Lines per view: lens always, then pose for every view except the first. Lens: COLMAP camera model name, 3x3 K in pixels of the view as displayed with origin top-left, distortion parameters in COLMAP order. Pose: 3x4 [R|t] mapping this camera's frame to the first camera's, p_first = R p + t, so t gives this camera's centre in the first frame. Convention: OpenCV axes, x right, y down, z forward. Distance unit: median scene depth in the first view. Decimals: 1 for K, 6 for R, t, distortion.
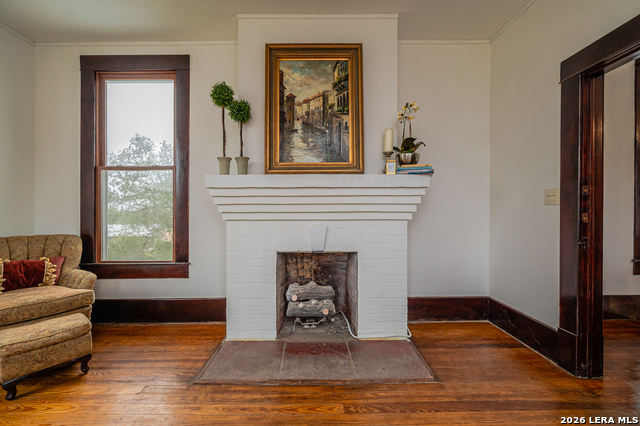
lens RADIAL K [[258.4, 0, 320.3], [0, 258.4, 218.1], [0, 0, 1]] dist [-0.000459, -0.000058]
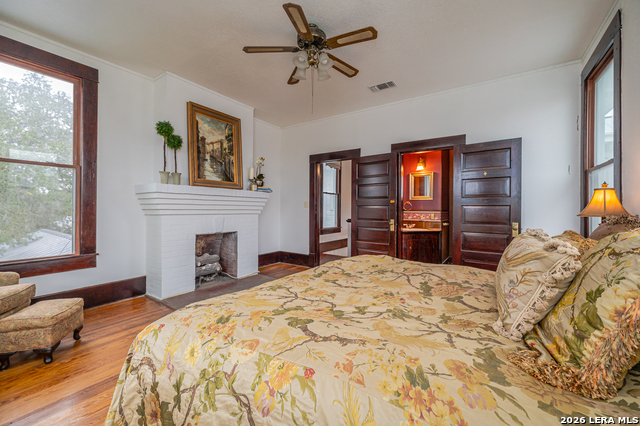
lens RADIAL K [[258.4, 0, 320.3], [0, 258.4, 218.1], [0, 0, 1]] dist [-0.000459, -0.000058]
pose [[0.568349, -0.019630, 0.822553, -1.037488], [0.001651, 0.999741, 0.022718, -0.005686], [-0.822786, -0.011553, 0.568234, -0.528314]]
